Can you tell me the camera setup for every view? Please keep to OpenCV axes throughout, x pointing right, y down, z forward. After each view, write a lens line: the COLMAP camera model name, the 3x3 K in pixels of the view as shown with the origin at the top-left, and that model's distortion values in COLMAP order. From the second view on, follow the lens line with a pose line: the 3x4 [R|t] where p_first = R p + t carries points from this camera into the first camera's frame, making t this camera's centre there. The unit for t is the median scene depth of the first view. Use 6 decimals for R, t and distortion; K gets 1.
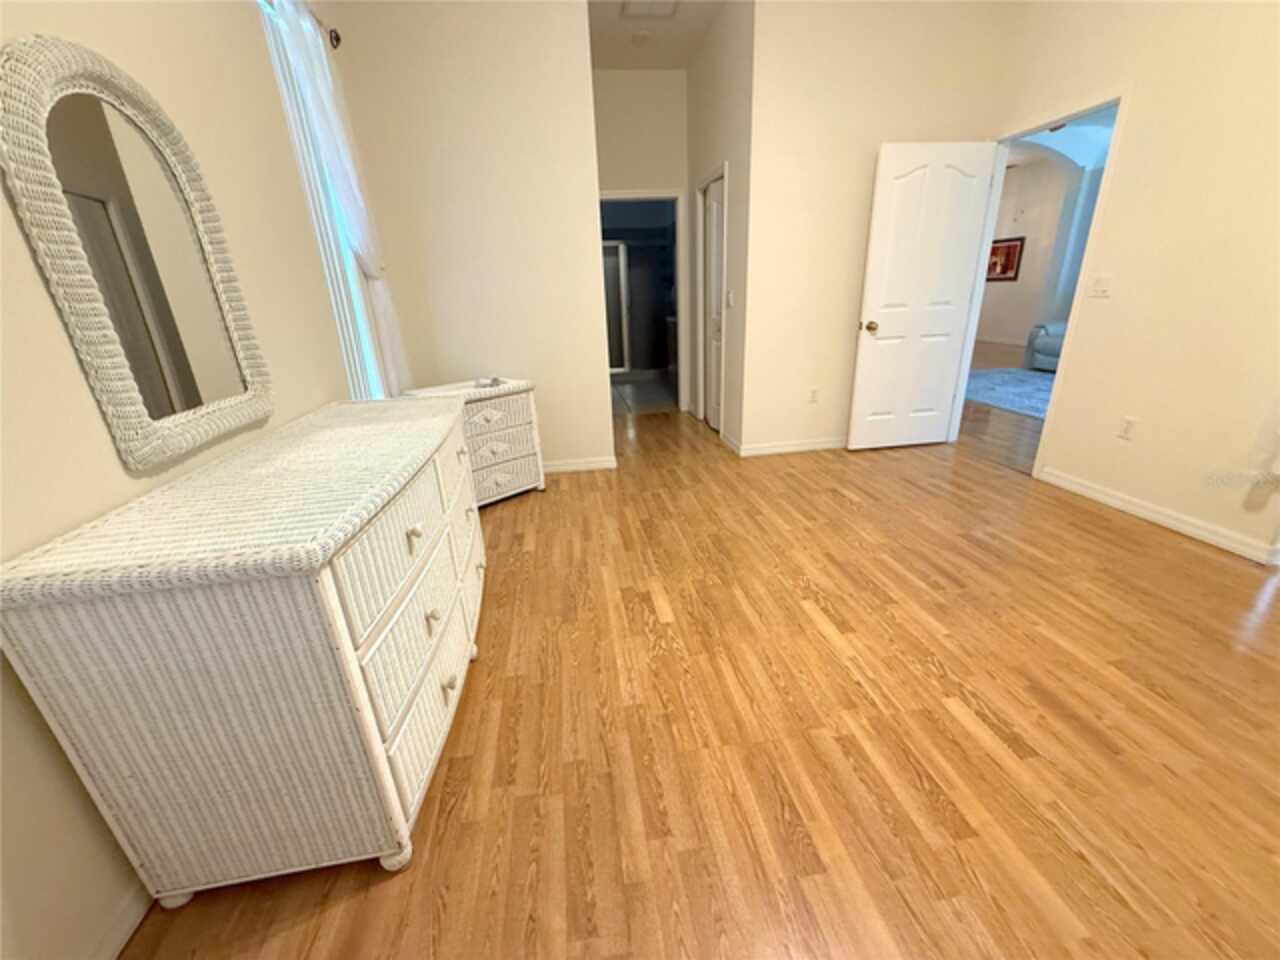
lens RADIAL K [[508.4, 0, 639.4], [0, 508.4, 482.9], [0, 0, 1]] dist [-0.001281, -0.000500]
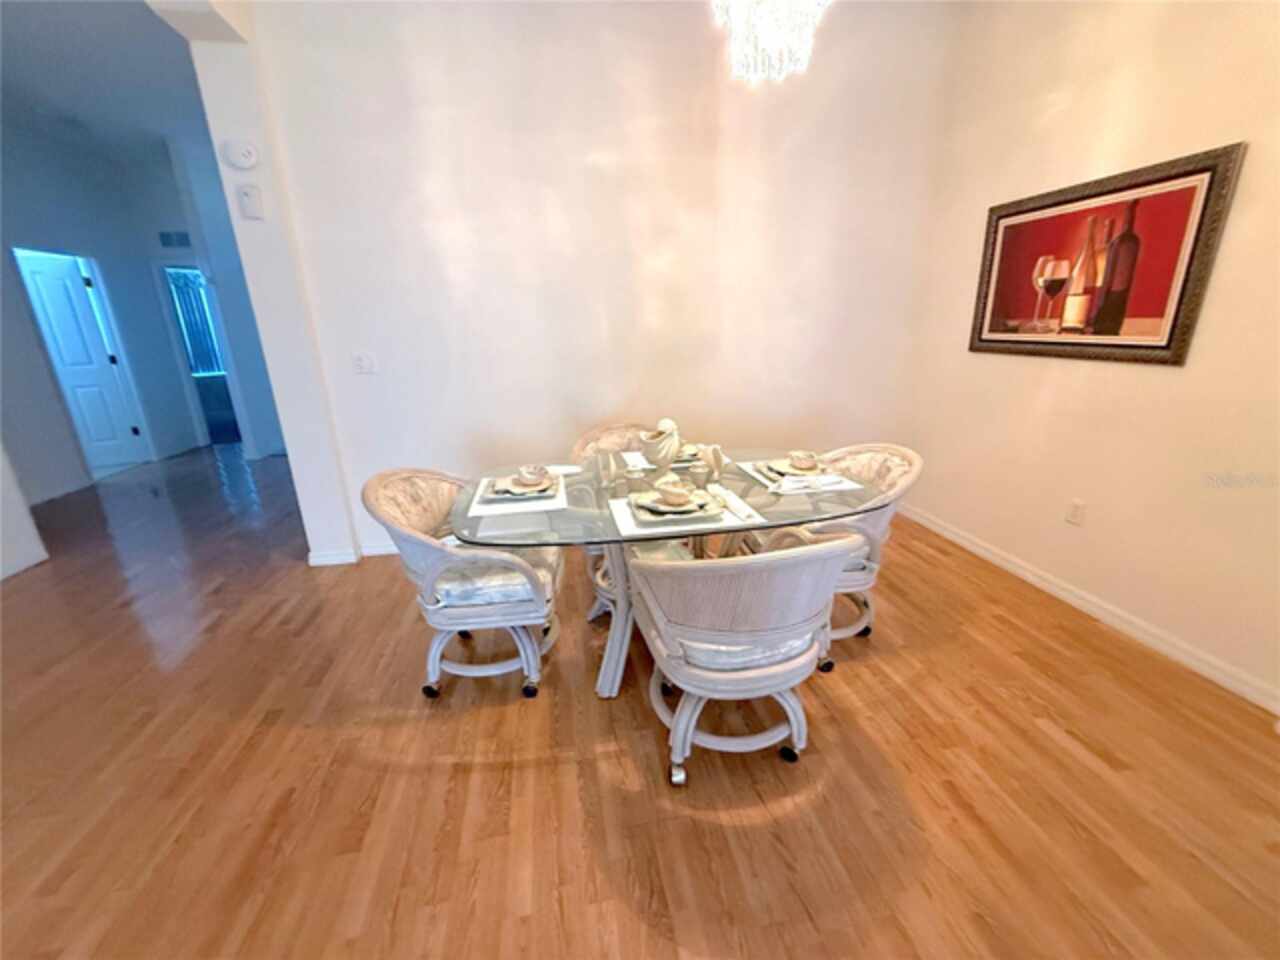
lens RADIAL K [[508.4, 0, 640.9], [0, 508.4, 474.6], [0, 0, 1]] dist [-0.001281, -0.000500]
pose [[0.999365, 0.022150, 0.027923, 0.517241], [-0.019974, 0.996913, -0.075926, -0.333452], [-0.029518, 0.075320, 0.996722, 0.802519]]
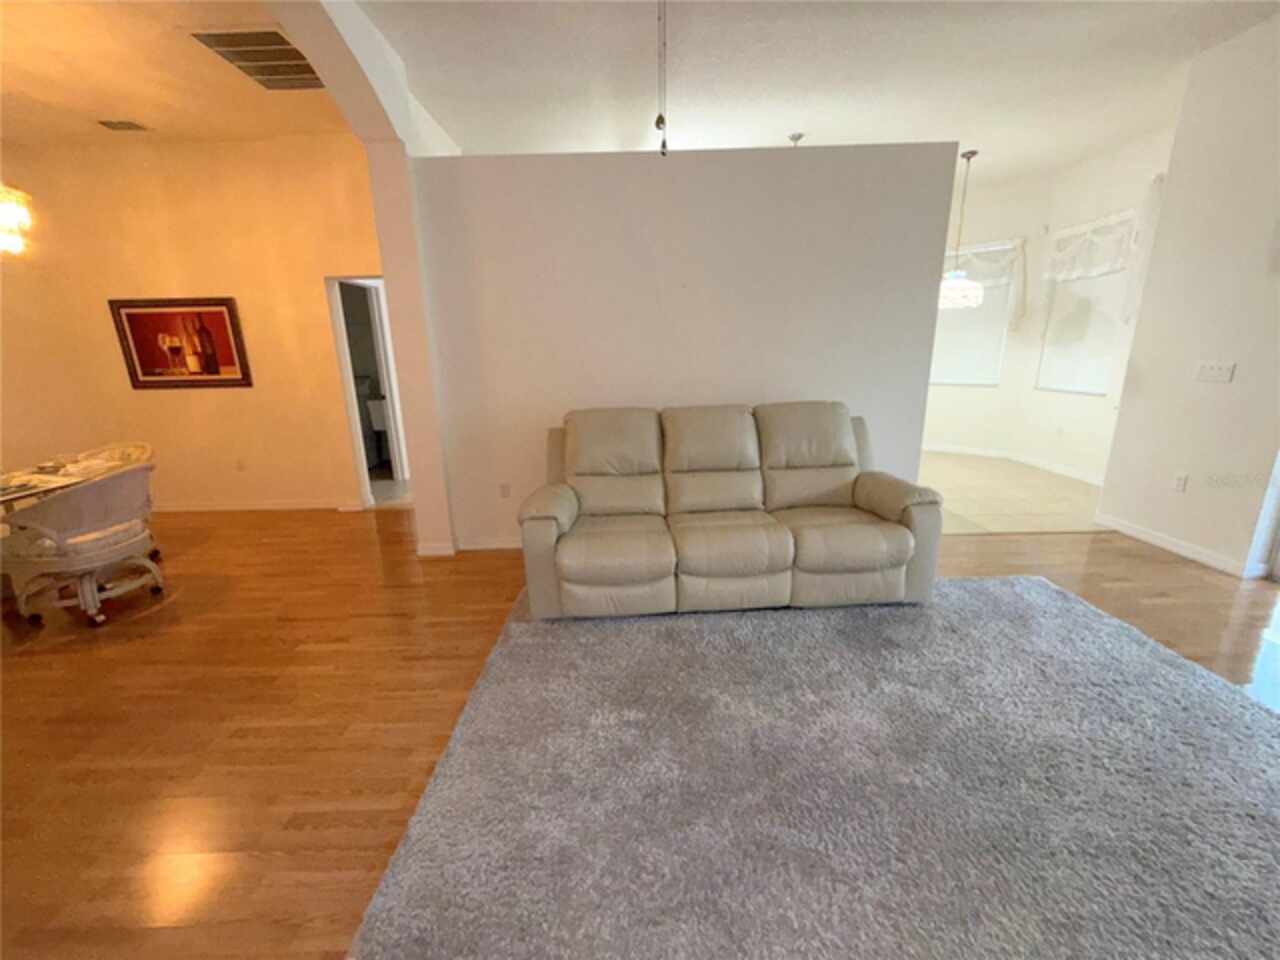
lens RADIAL K [[508.4, 0, 636.9], [0, 508.4, 476.7], [0, 0, 1]] dist [-0.001281, -0.000500]
pose [[0.136853, -0.203042, 0.969559, 0.314463], [0.369851, 0.918462, 0.140137, -0.253825], [-0.918957, 0.339414, 0.200789, 0.601585]]
